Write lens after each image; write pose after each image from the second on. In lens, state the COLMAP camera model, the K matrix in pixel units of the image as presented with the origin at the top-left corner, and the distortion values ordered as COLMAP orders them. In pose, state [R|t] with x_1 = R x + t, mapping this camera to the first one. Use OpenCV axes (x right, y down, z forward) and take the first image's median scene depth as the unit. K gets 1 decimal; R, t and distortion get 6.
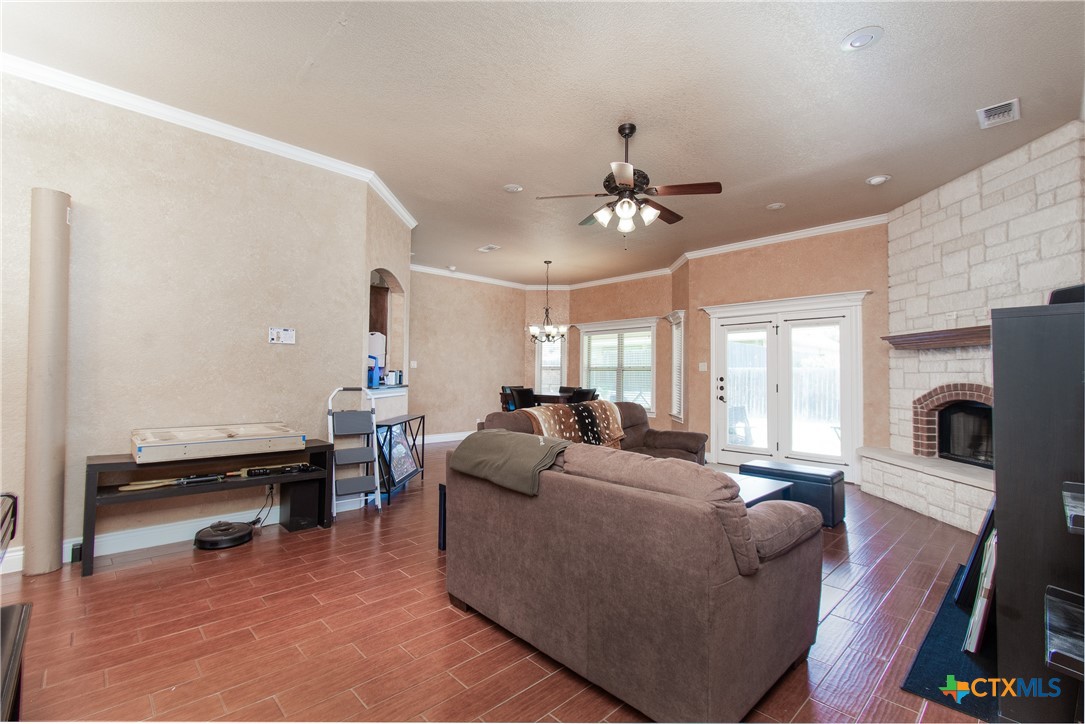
lens RADIAL K [[484.8, 0, 547.2], [0, 484.8, 360.5], [0, 0, 1]] dist [0.000977, 0.001800]
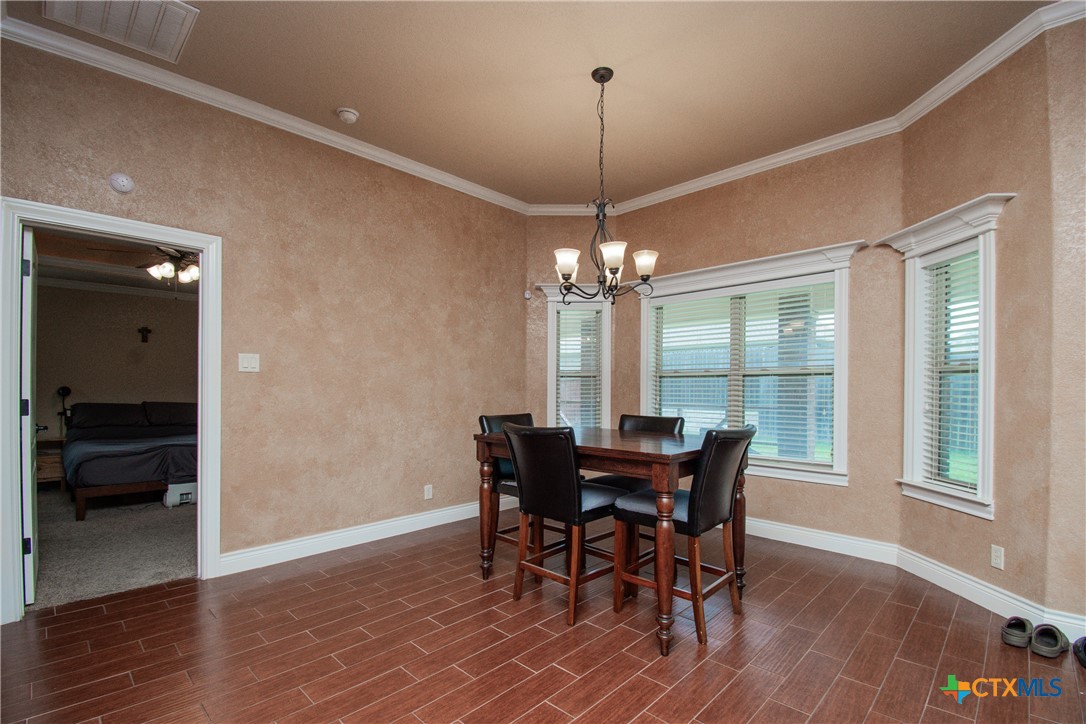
lens RADIAL K [[485.3, 0, 549.7], [0, 485.3, 390.3], [0, 0, 1]] dist [0.000977, 0.001800]
pose [[0.999147, -0.008889, 0.040320, -0.080480], [0.007421, 0.999310, 0.036397, 0.027709], [-0.040616, -0.036067, 0.998524, 0.940153]]
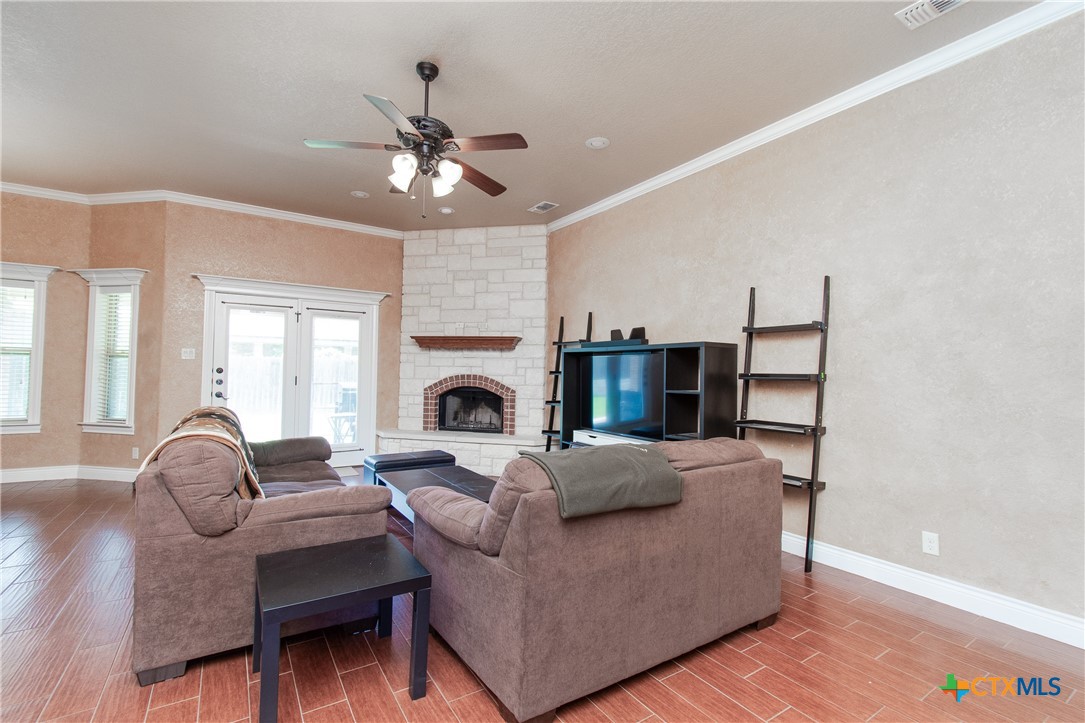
lens RADIAL K [[484.8, 0, 547.2], [0, 484.8, 360.6], [0, 0, 1]] dist [0.000977, 0.001800]
pose [[0.182484, 0.017338, 0.983056, -0.408188], [-0.044520, 0.998965, -0.009354, 0.008191], [-0.982200, -0.042059, 0.183067, 0.434196]]
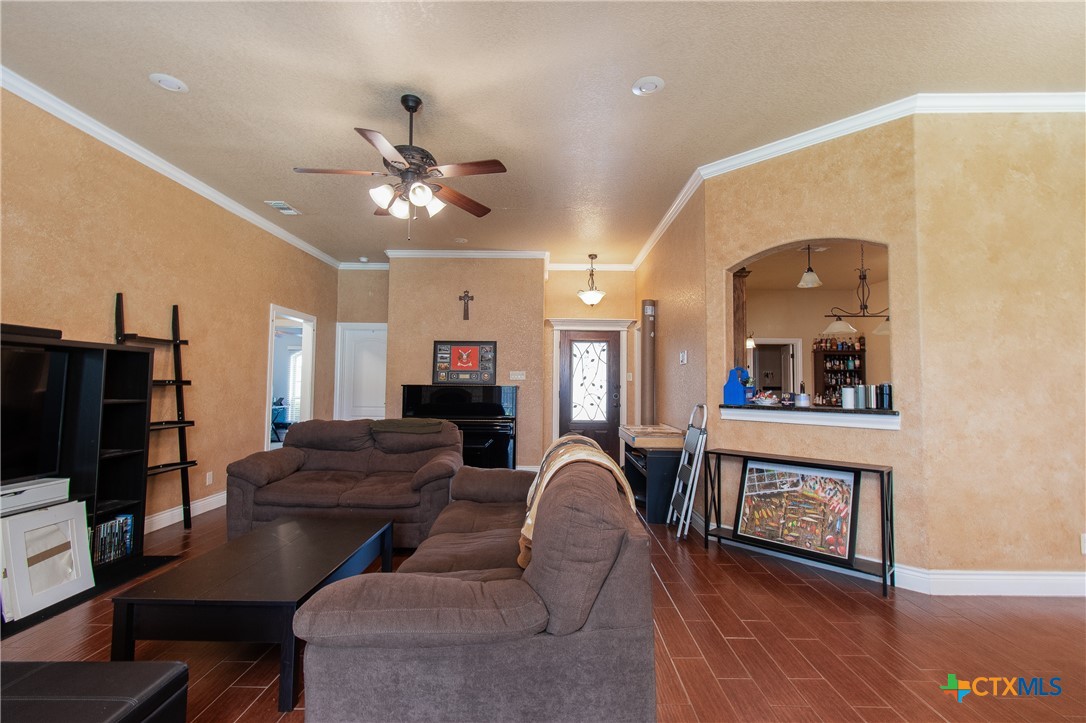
lens RADIAL K [[485.3, 0, 550.2], [0, 485.3, 361.3], [0, 0, 1]] dist [0.000977, 0.001800]
pose [[-0.691249, -0.056075, -0.720437, 0.406800], [0.003139, 0.996742, -0.080592, 0.039593], [0.722610, -0.057971, -0.688821, 1.203264]]
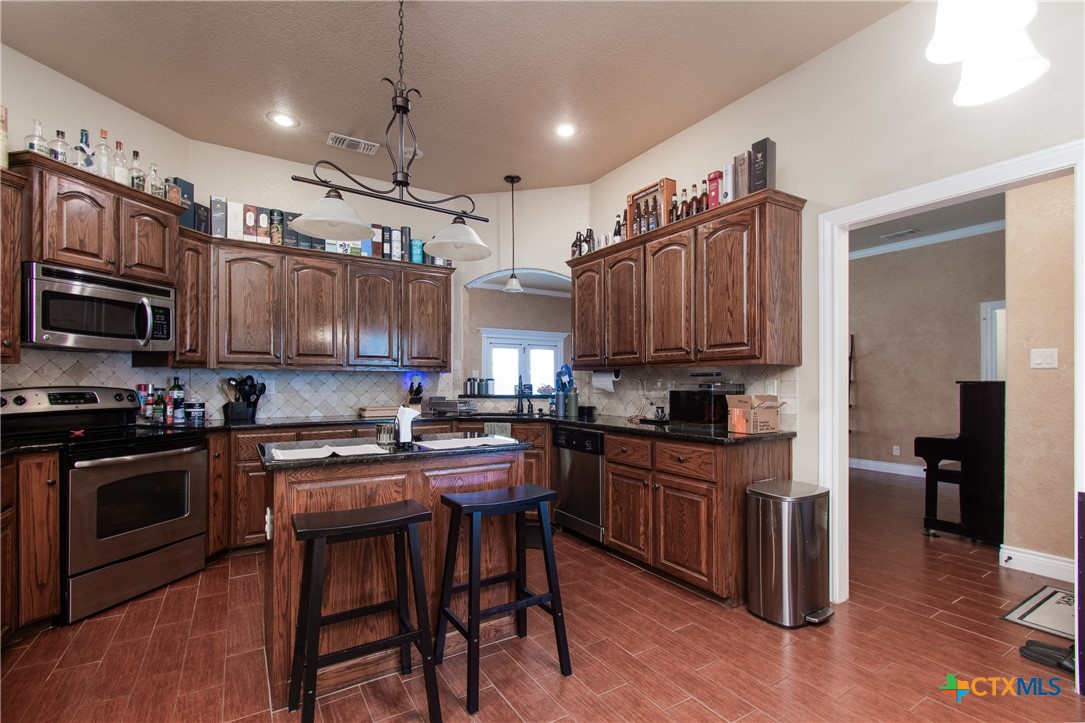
lens RADIAL K [[484.8, 0, 530.5], [0, 484.8, 379.3], [0, 0, 1]] dist [0.000977, 0.001800]
pose [[0.212409, -0.013766, 0.977084, -1.224798], [-0.026191, 0.999461, 0.019775, -0.001121], [-0.976830, -0.029791, 0.211934, 0.773187]]
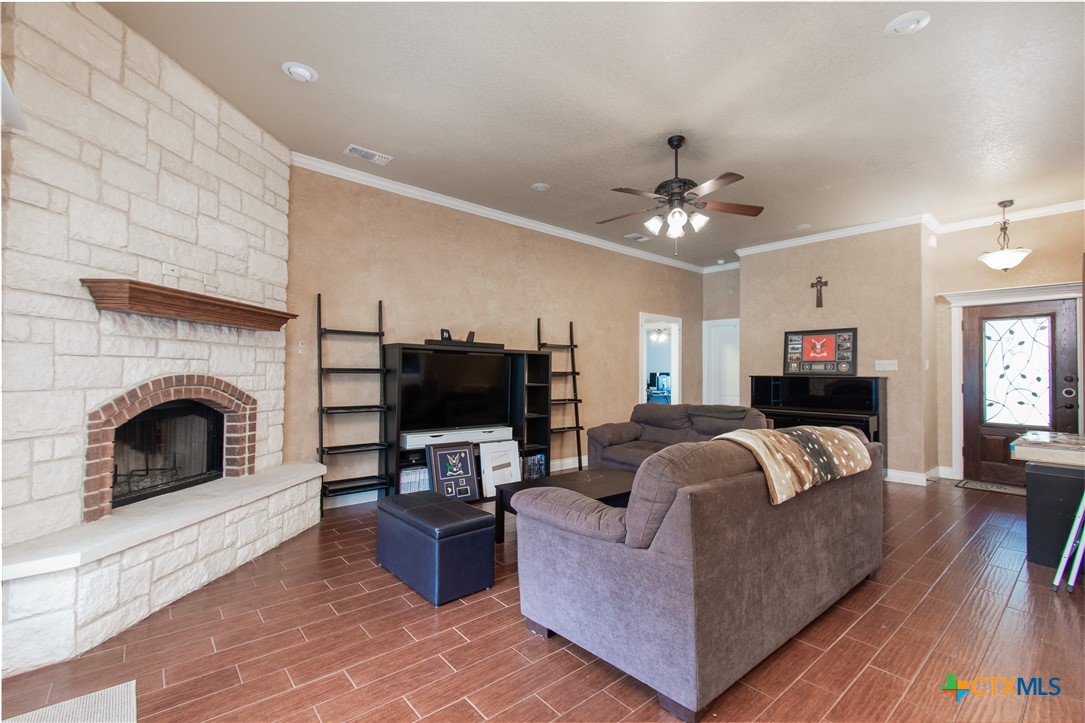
lens RADIAL K [[484.8, 0, 550.4], [0, 484.8, 363.9], [0, 0, 1]] dist [0.000977, 0.001800]
pose [[-0.998864, -0.022969, 0.041750, 0.259306], [-0.025004, 0.998492, -0.048877, 0.043800], [-0.040564, -0.049865, -0.997932, 1.399061]]
